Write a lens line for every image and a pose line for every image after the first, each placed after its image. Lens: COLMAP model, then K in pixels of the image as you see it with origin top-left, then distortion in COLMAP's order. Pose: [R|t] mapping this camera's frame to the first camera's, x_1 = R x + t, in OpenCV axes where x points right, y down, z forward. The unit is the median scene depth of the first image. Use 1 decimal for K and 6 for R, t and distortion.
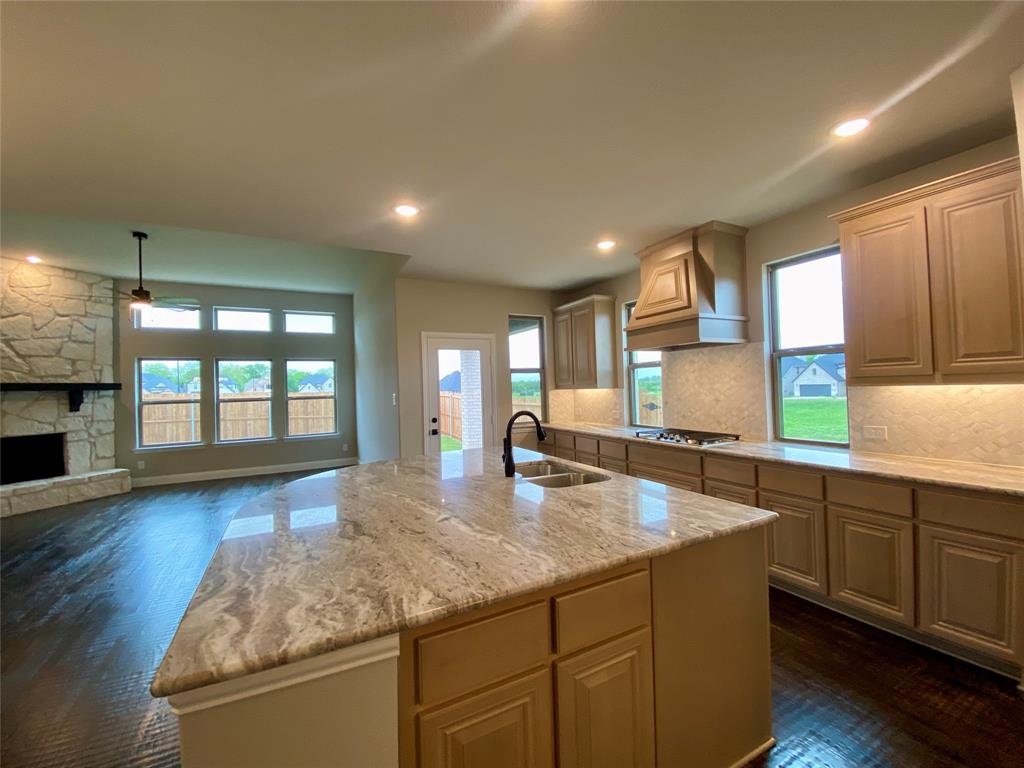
lens RADIAL K [[409.8, 0, 506.6], [0, 409.8, 382.7], [0, 0, 1]] dist [0.005749, -0.012381]
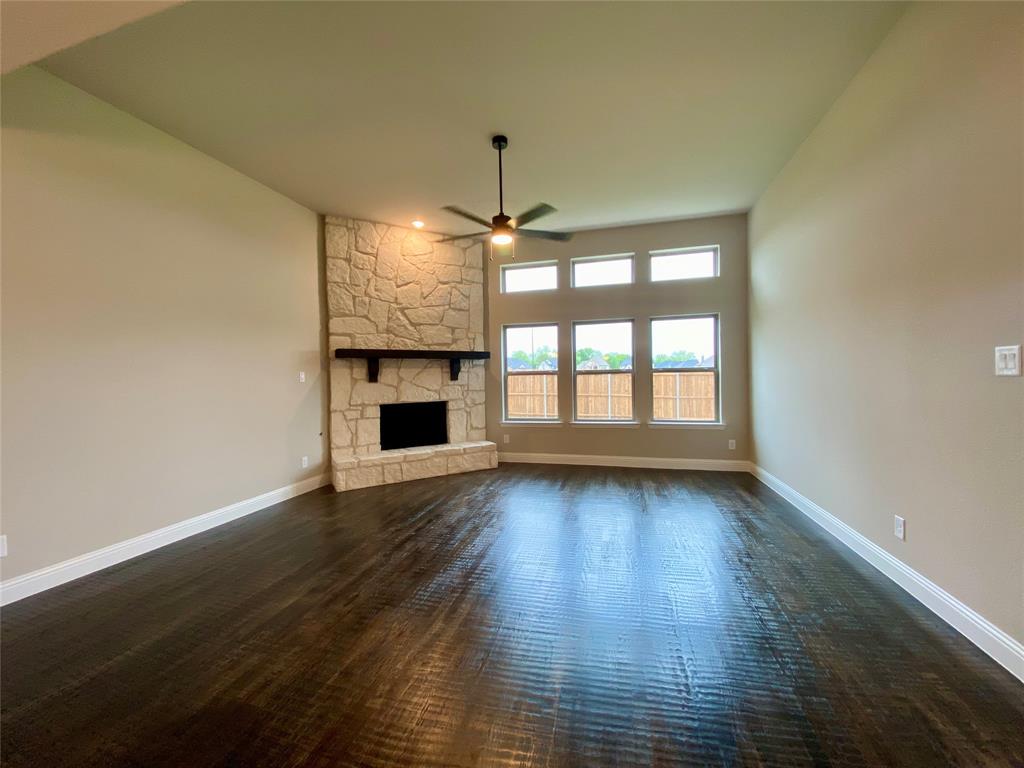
lens RADIAL K [[409.8, 0, 521.7], [0, 409.8, 387.5], [0, 0, 1]] dist [0.005749, -0.012381]
pose [[0.761723, 0.032532, -0.647086, -0.327606], [0.003920, 0.998489, 0.054813, 0.038476], [0.647891, -0.044289, 0.760444, 0.388093]]
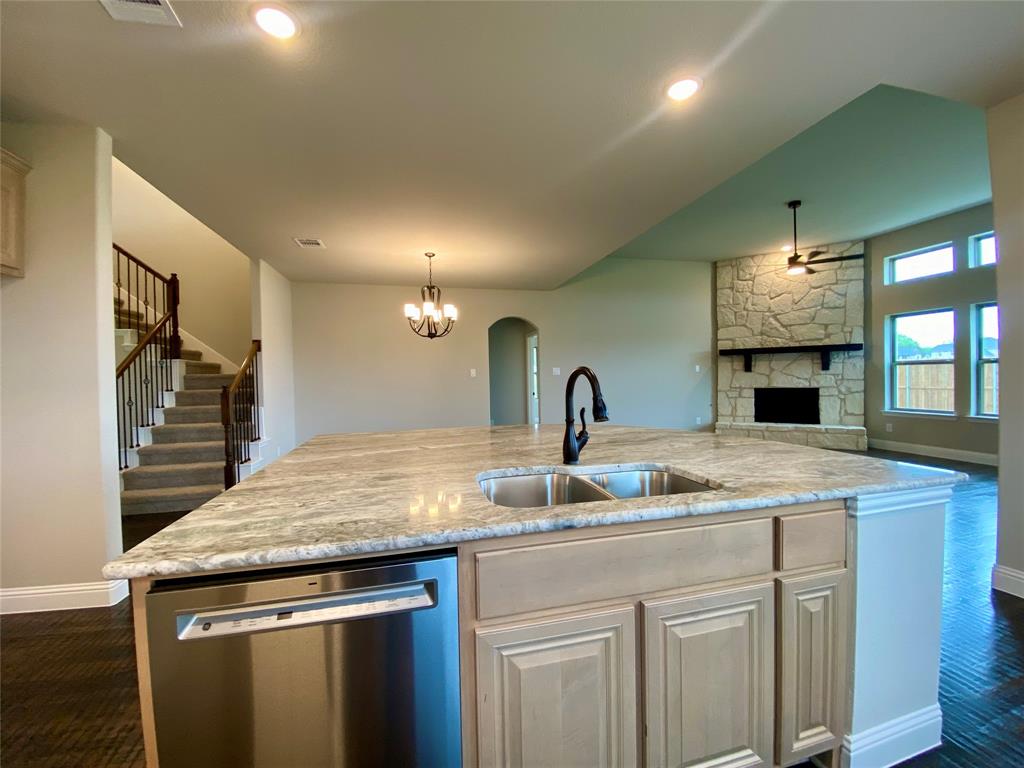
lens RADIAL K [[409.8, 0, 510.3], [0, 409.8, 380.6], [0, 0, 1]] dist [0.005749, -0.012381]
pose [[-0.242198, 0.047539, -0.969061, 0.298242], [0.040183, 0.998433, 0.038937, 0.022538], [0.969394, -0.029509, -0.243729, 0.468379]]
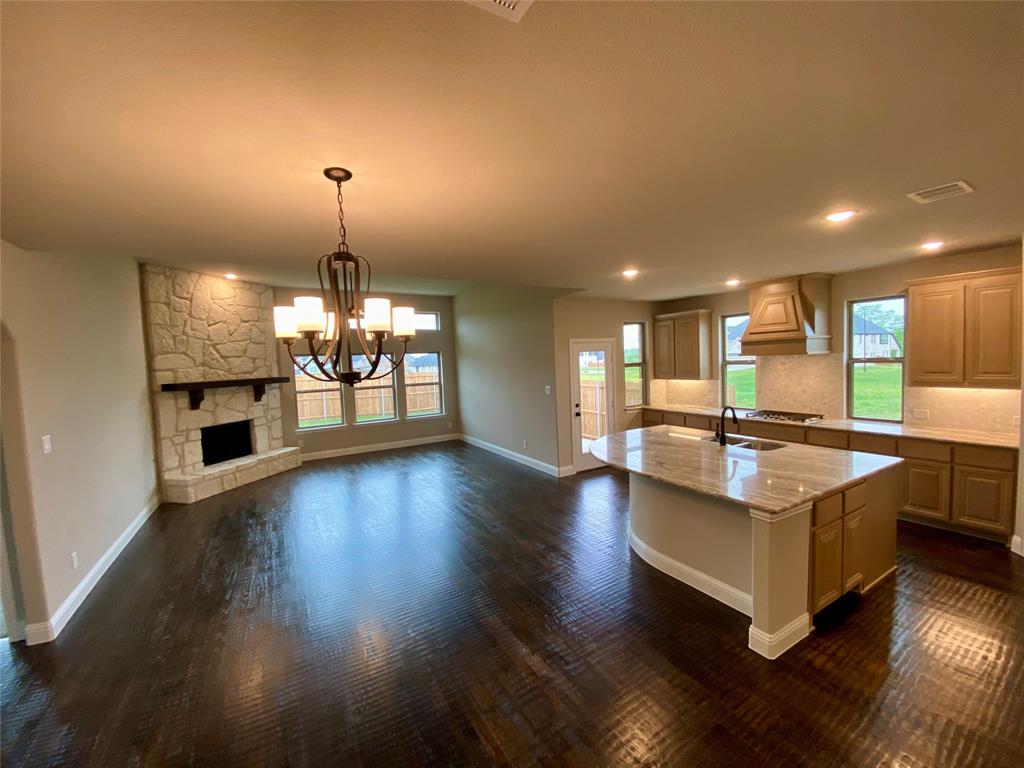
lens RADIAL K [[409.8, 0, 504.9], [0, 409.8, 382.1], [0, 0, 1]] dist [0.005749, -0.012381]
pose [[0.998925, -0.012457, 0.044658, -0.427050], [0.009576, 0.997894, 0.064158, -0.064388], [-0.045363, -0.063662, 0.996940, -0.276688]]
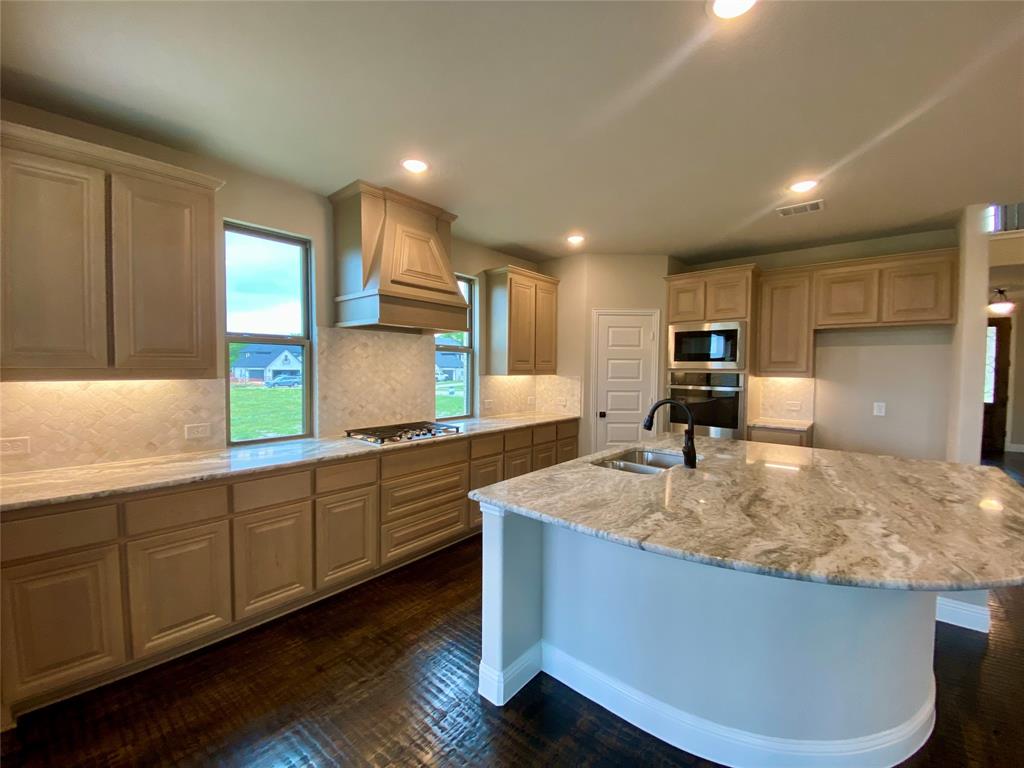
lens RADIAL K [[409.8, 0, 514.2], [0, 409.8, 386.7], [0, 0, 1]] dist [0.005749, -0.012381]
pose [[-0.386486, -0.014967, 0.922174, -0.322096], [-0.005827, 0.999888, 0.013786, 0.014881], [-0.922277, -0.000045, -0.386530, 0.778923]]
